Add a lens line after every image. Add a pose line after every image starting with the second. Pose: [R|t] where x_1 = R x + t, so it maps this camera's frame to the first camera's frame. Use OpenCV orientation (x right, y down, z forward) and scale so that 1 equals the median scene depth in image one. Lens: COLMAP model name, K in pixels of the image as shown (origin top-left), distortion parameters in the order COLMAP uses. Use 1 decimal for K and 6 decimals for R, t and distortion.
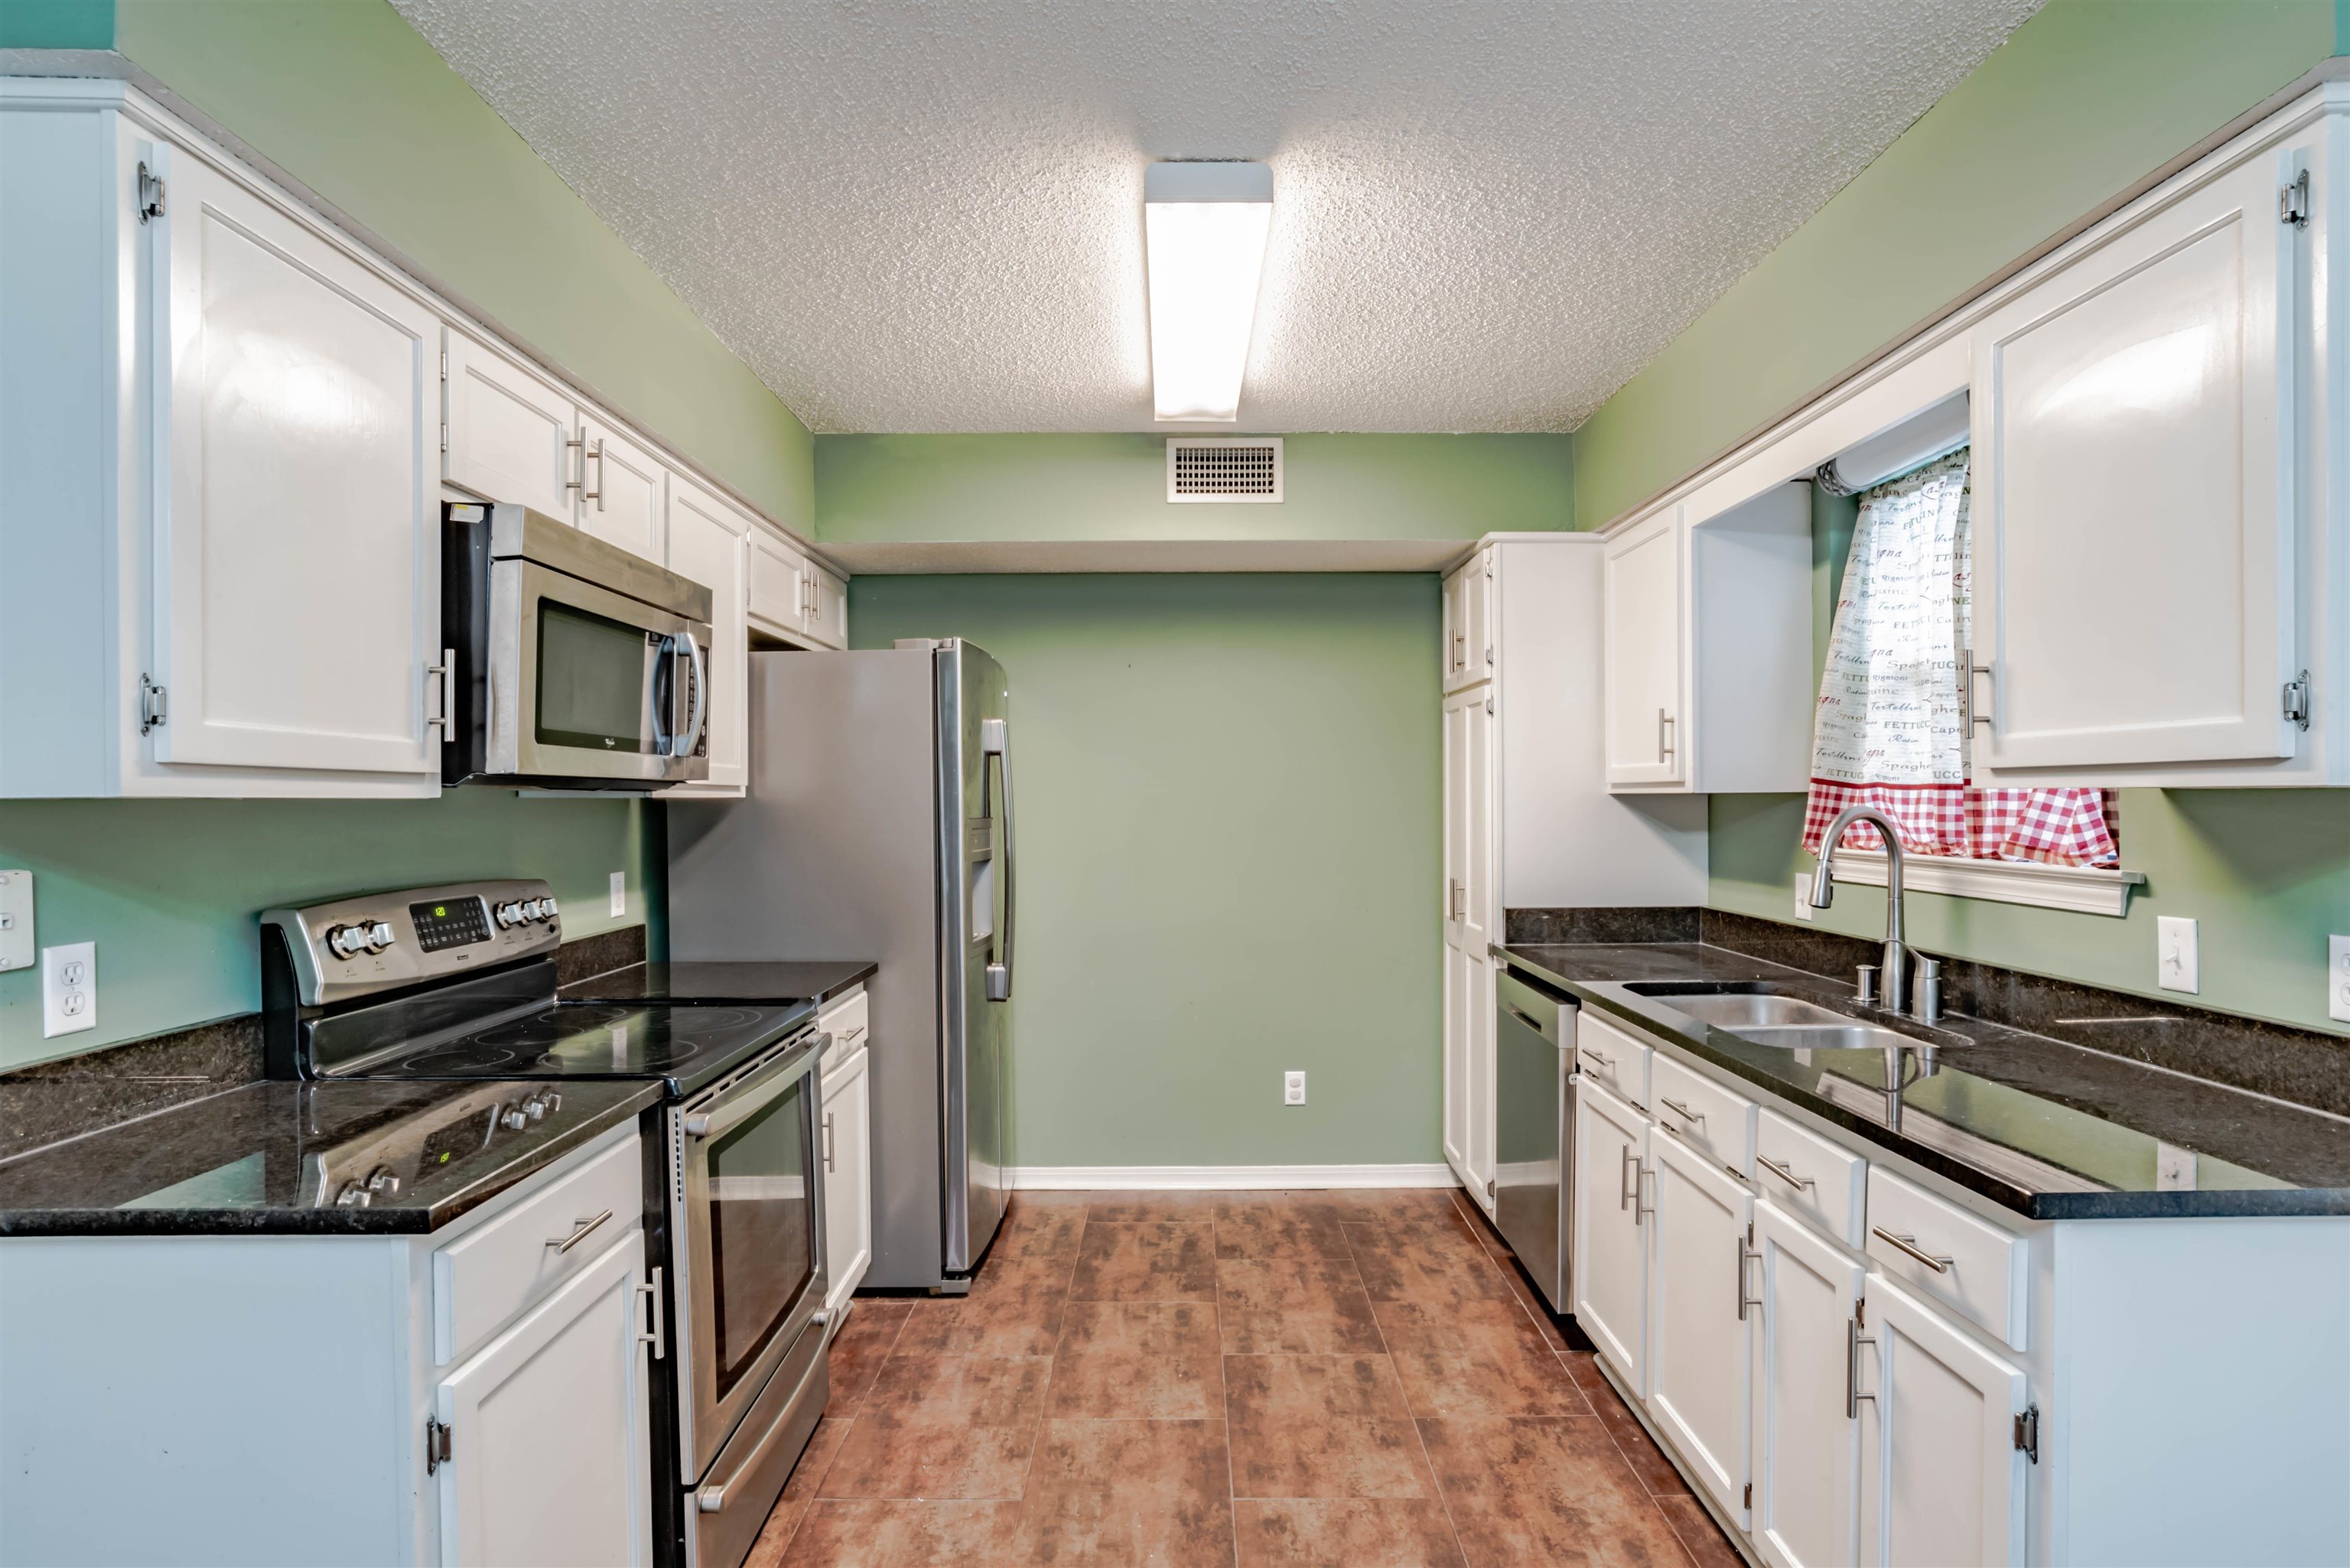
lens RADIAL K [[1193.9, 0, 1192.4], [0, 1193.9, 809.6], [0, 0, 1]] dist [-0.046539, 0.022881]
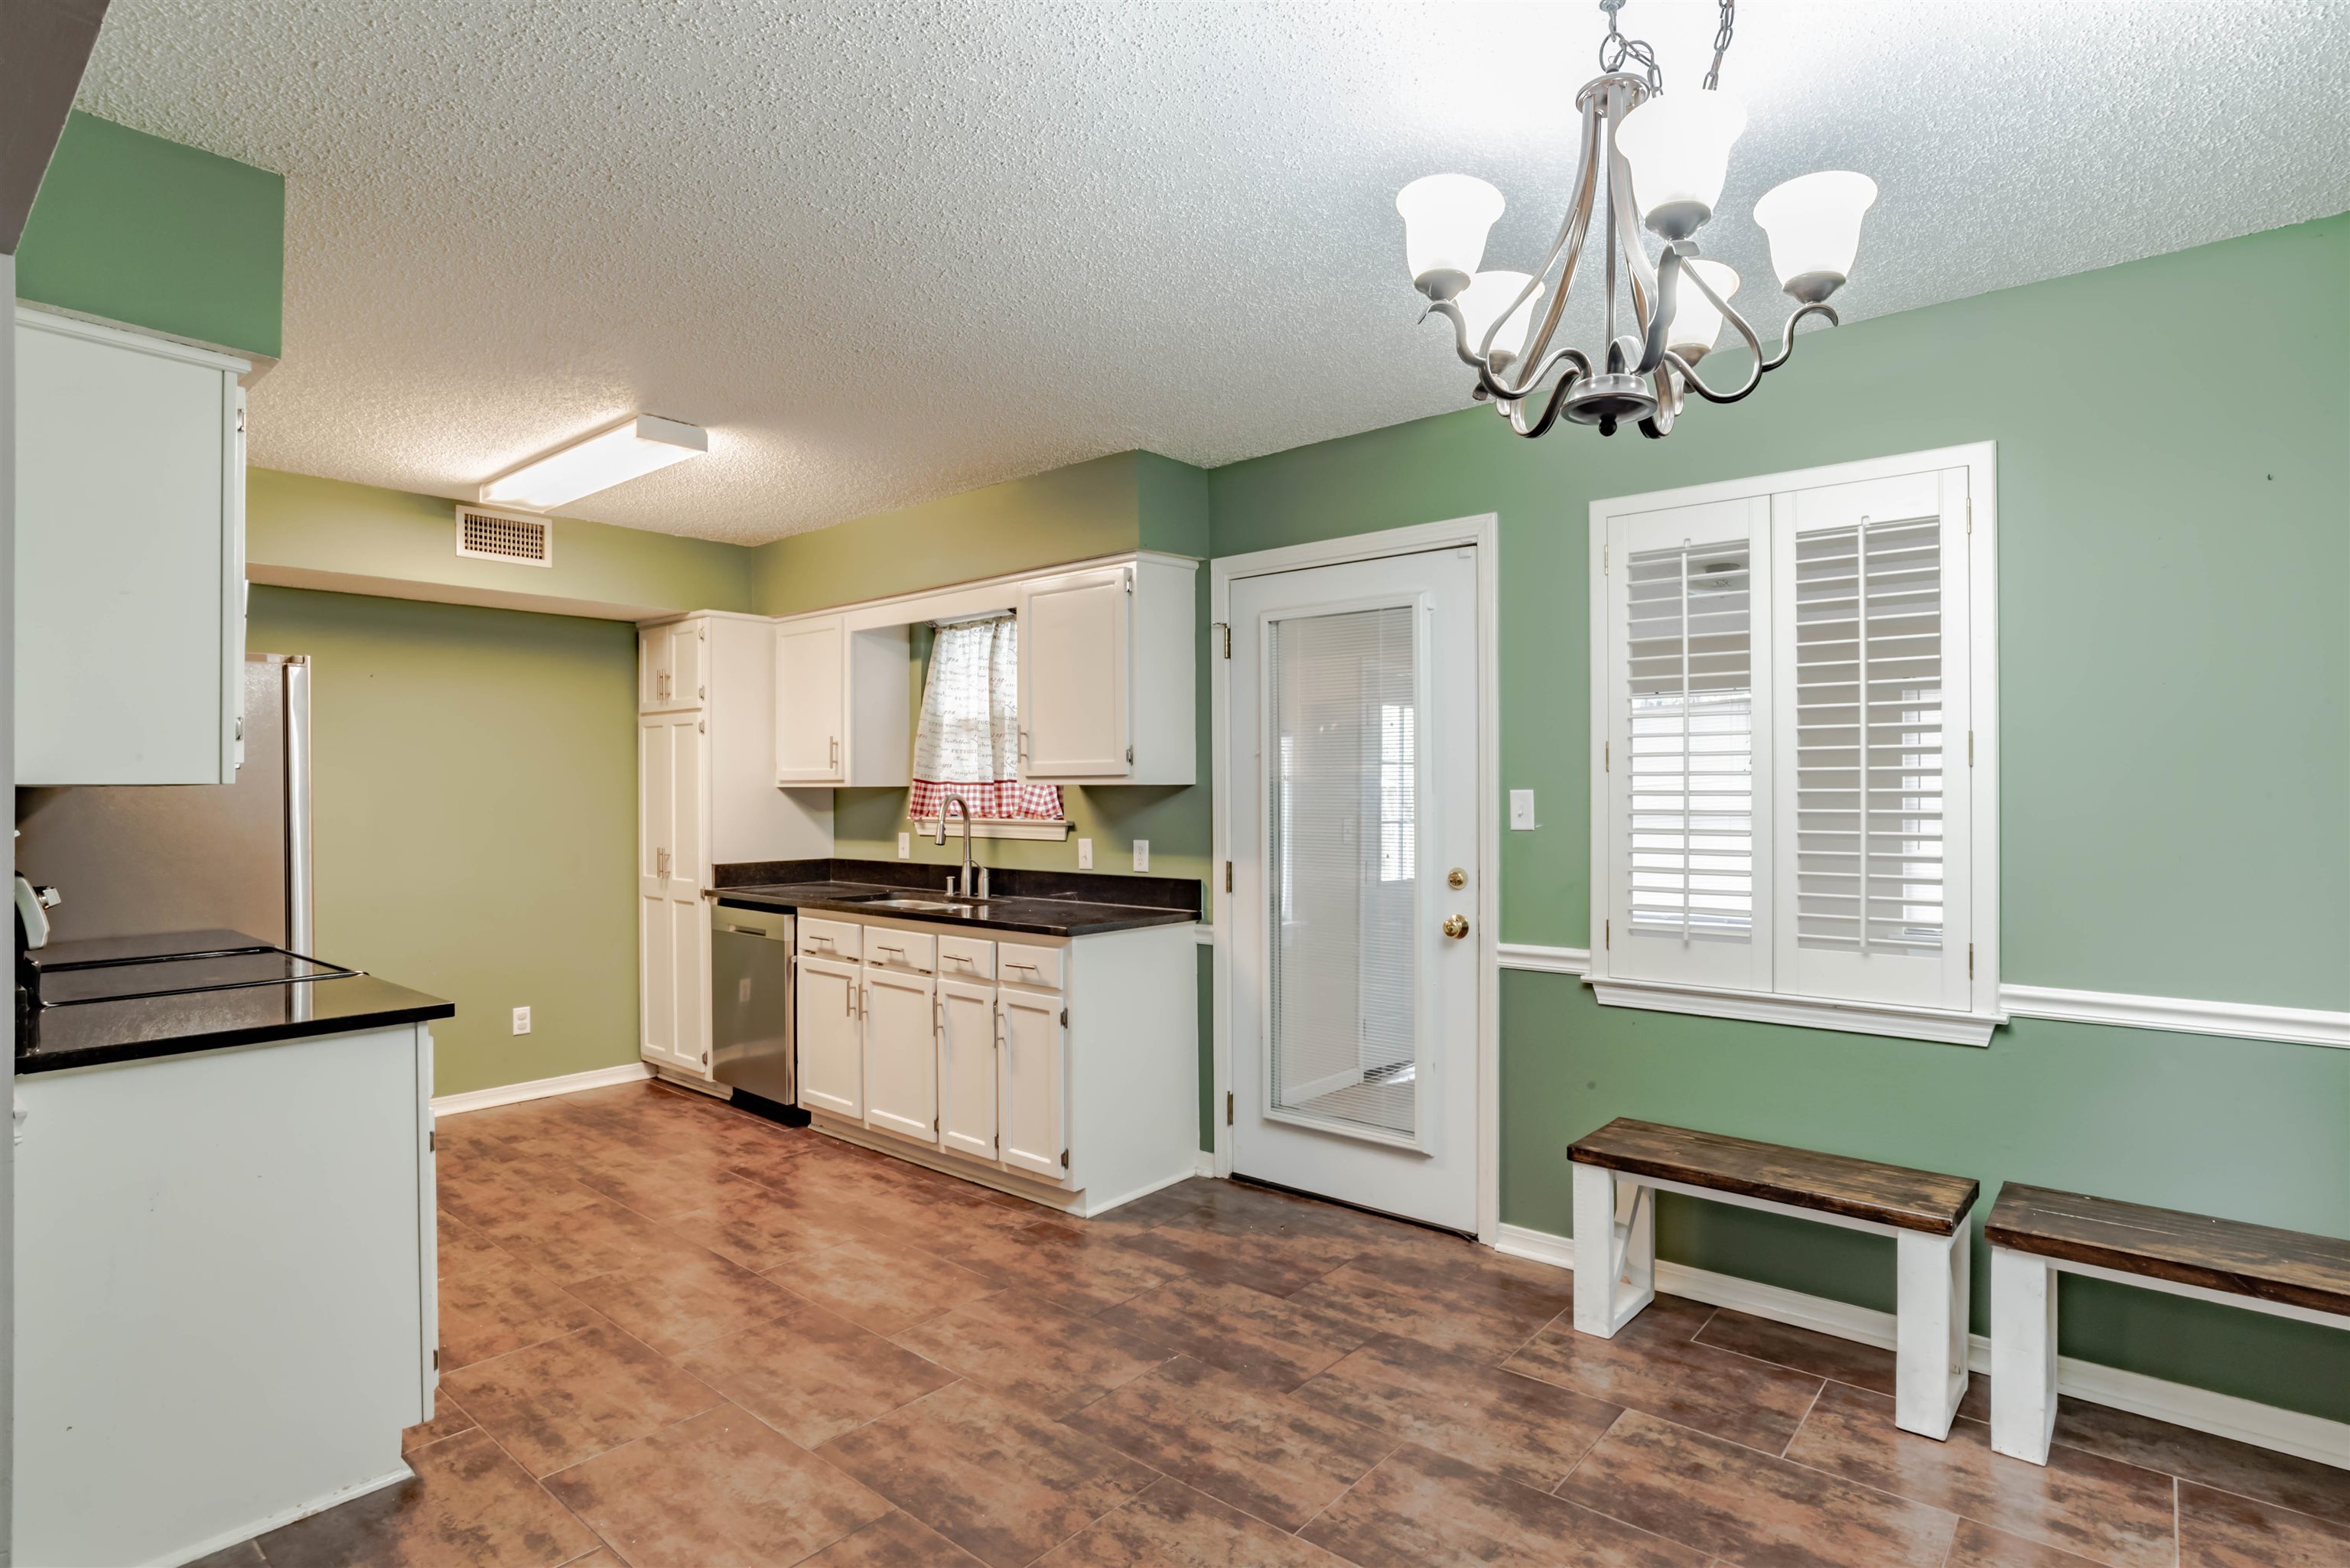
lens RADIAL K [[1193.9, 0, 1175.1], [0, 1193.9, 786.9], [0, 0, 1]] dist [-0.046539, 0.022881]
pose [[0.660049, 0.003466, 0.751214, -0.619041], [0.007336, 0.999912, -0.011059, 0.009474], [-0.751187, 0.012810, 0.659966, -0.535076]]
